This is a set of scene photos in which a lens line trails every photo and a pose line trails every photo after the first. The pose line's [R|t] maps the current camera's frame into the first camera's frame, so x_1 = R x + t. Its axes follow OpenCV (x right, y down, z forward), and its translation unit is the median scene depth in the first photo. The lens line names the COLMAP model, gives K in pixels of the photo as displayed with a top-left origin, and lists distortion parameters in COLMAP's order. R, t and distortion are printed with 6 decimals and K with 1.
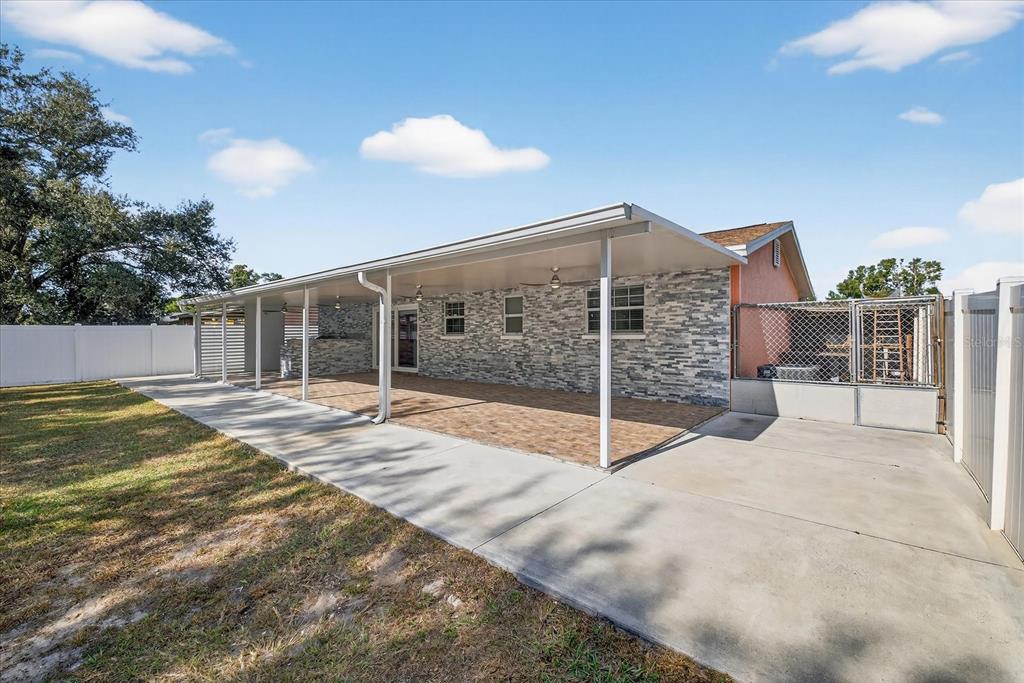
lens RADIAL K [[433.2, 0, 510.7], [0, 433.2, 337.3], [0, 0, 1]] dist [0.003287, 0.000145]
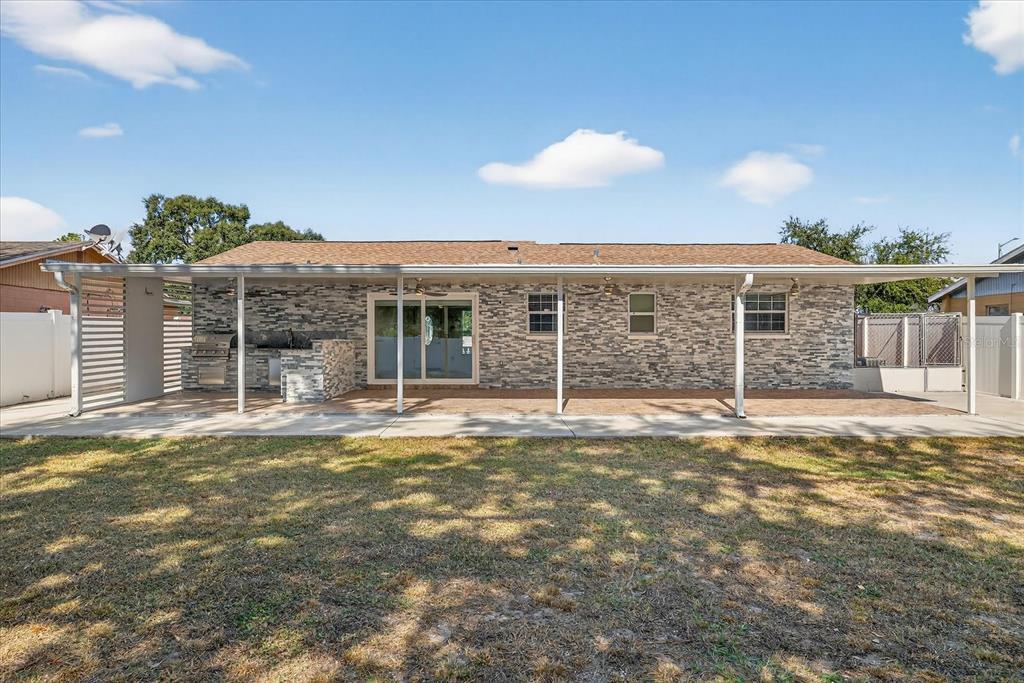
lens RADIAL K [[692.6, 0, 510.2], [0, 692.6, 343.0], [0, 0, 1]] dist [-0.019785, 0.034827]
pose [[0.742464, 0.000488, 0.669886, -1.310240], [0.001161, 0.999997, -0.002015, 0.016396], [-0.669885, 0.002274, 0.742461, 0.087526]]
